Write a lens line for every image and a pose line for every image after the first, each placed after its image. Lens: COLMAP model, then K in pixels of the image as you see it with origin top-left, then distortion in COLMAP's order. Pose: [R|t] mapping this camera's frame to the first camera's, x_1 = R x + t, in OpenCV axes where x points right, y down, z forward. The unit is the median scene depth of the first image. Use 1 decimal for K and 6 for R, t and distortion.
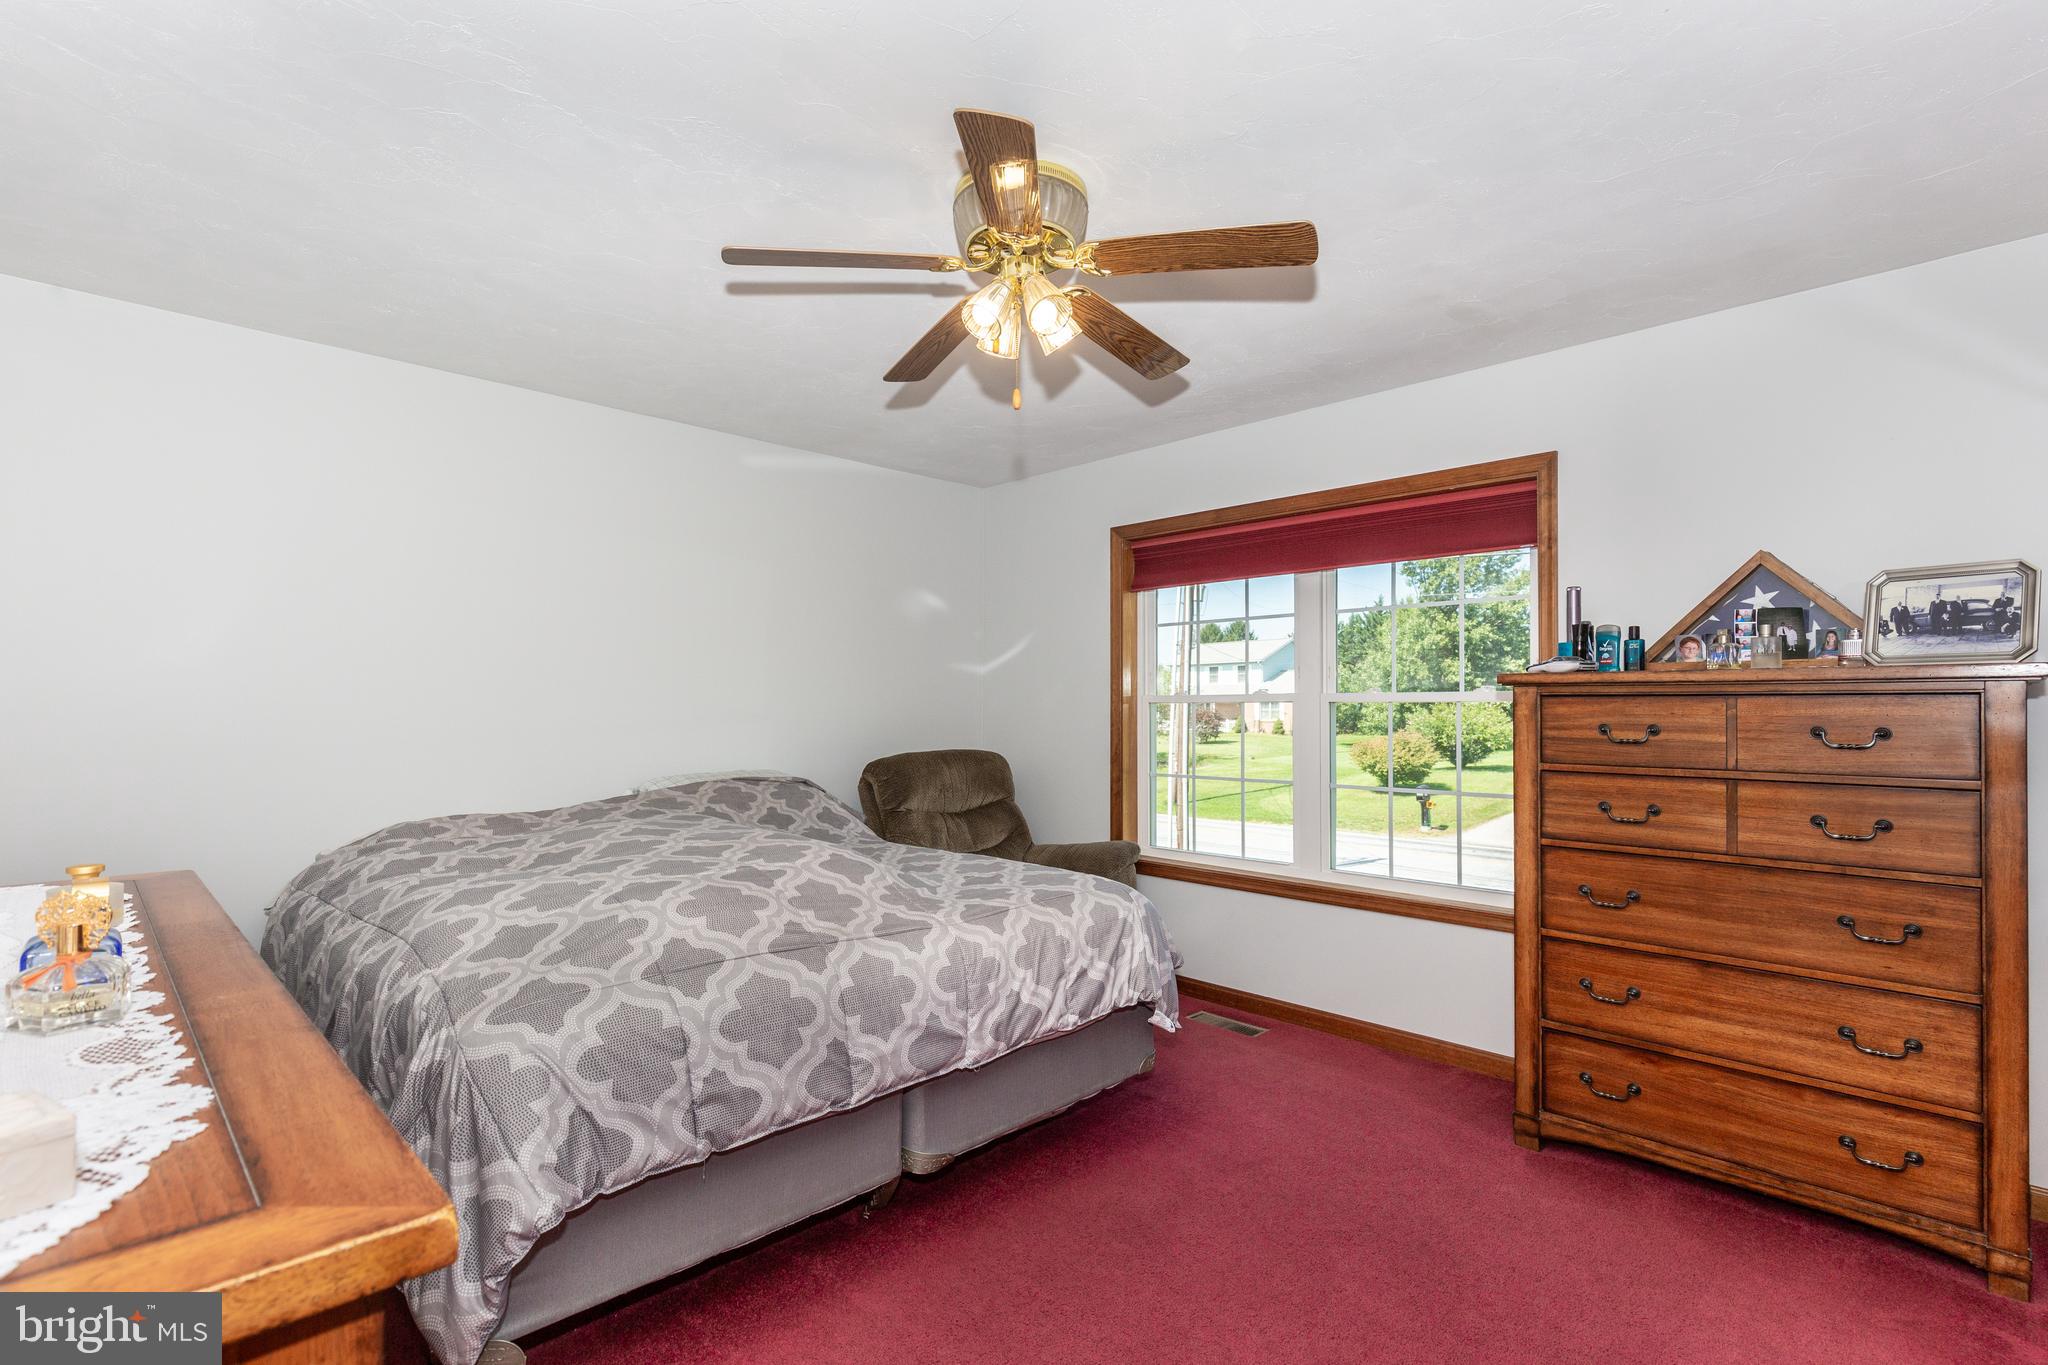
lens RADIAL K [[948.0, 0, 1023.7], [0, 948.0, 688.0], [0, 0, 1]] dist [0.001759, -0.000352]
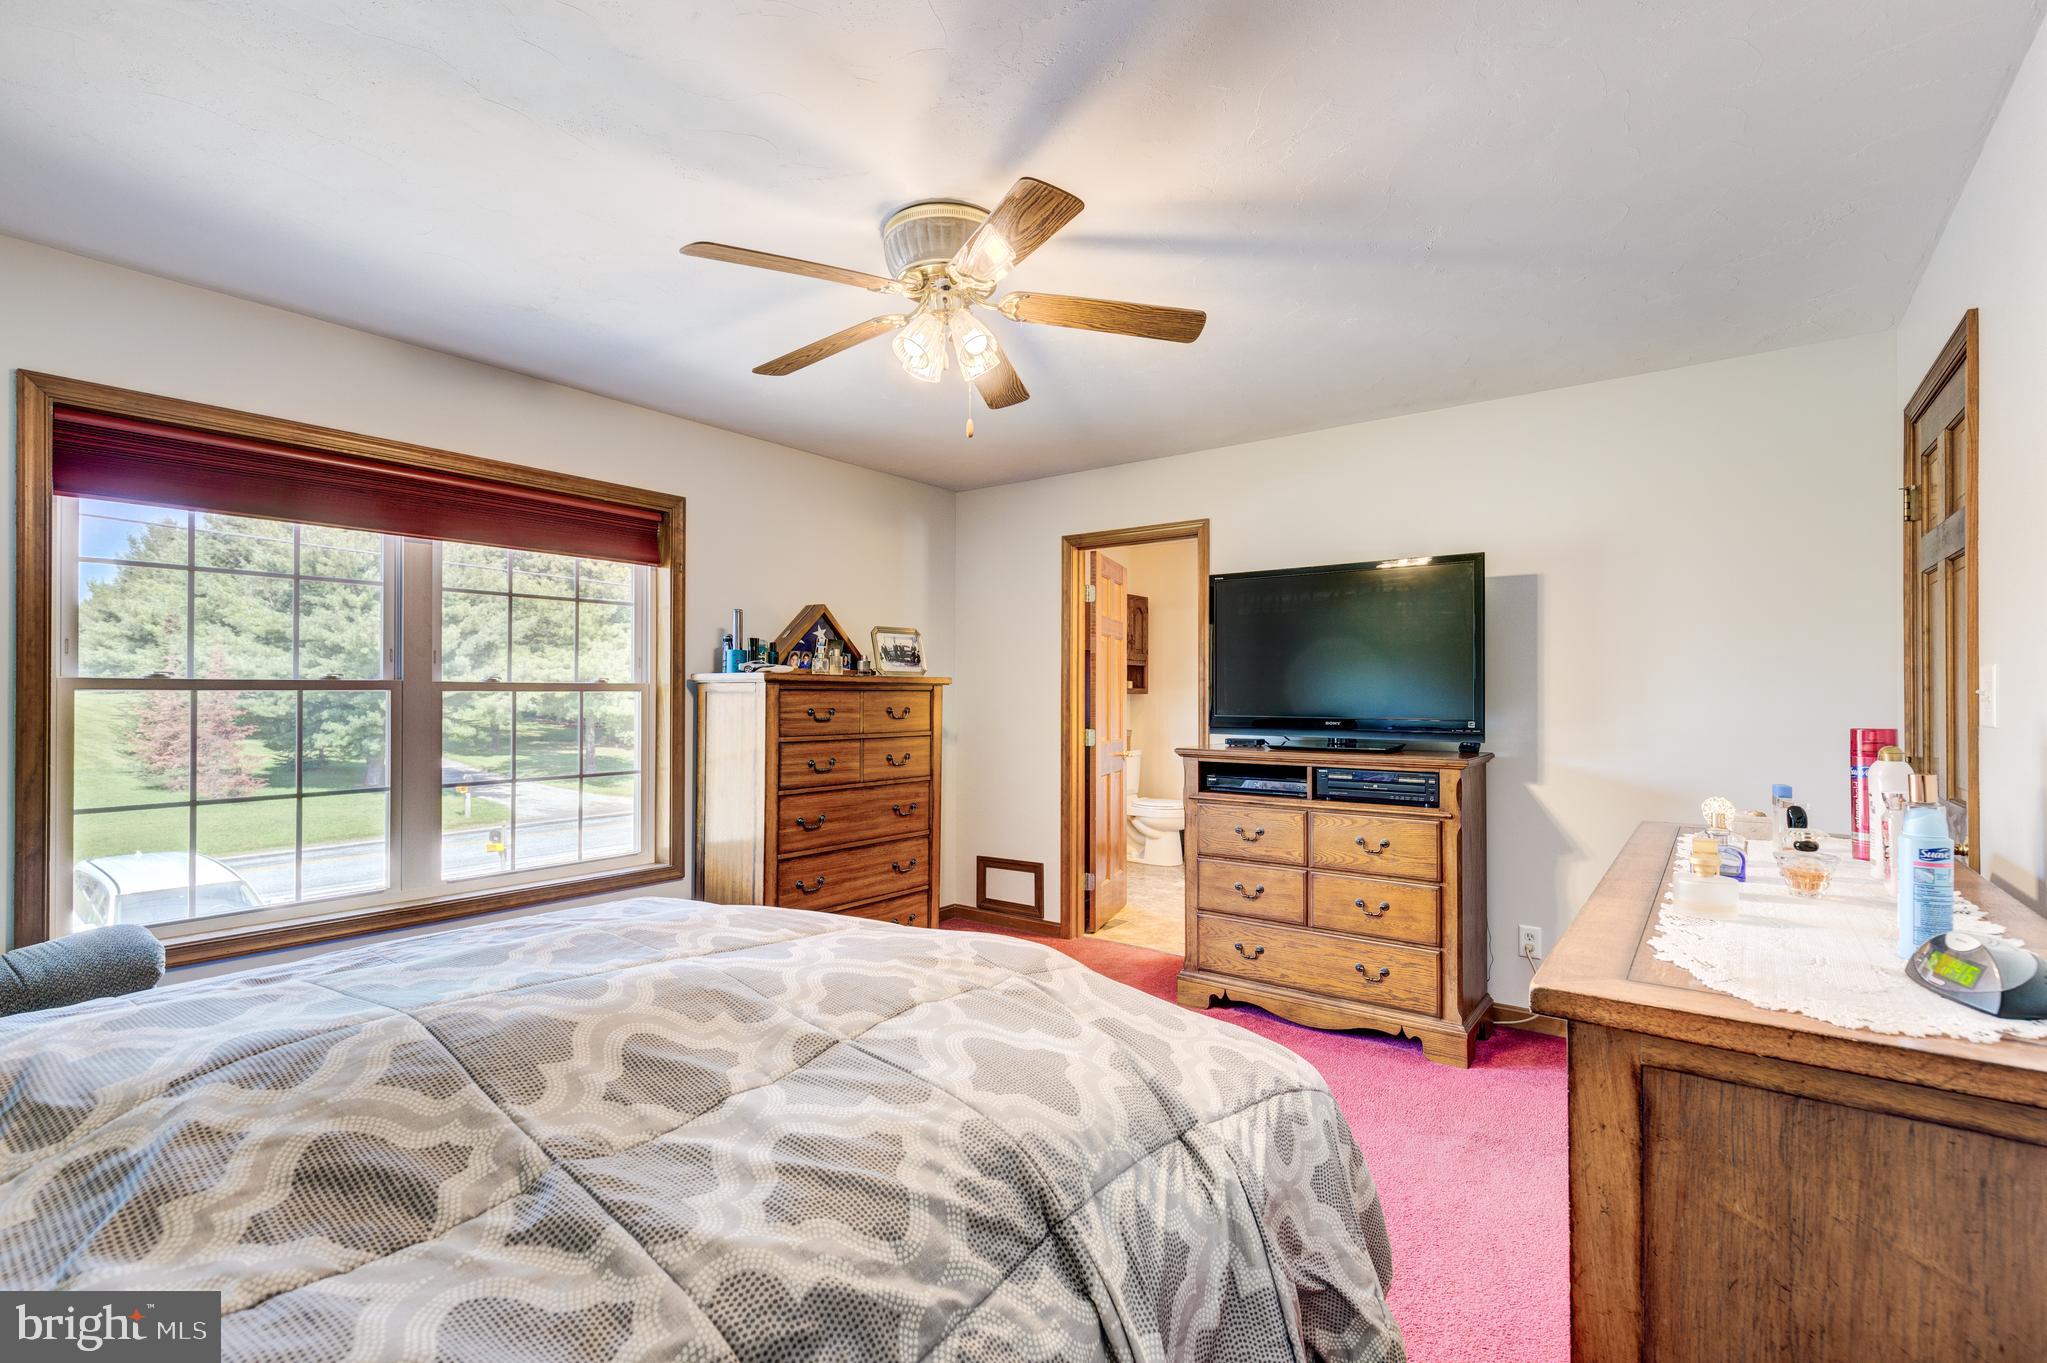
lens RADIAL K [[923.3, 0, 1023.1], [0, 923.3, 686.1], [0, 0, 1]] dist [0.005745, -0.000563]
pose [[-0.136664, 0.008320, 0.990582, -0.906091], [-0.023491, 0.999656, -0.011637, 0.011225], [-0.990339, -0.024861, -0.136422, 0.875569]]
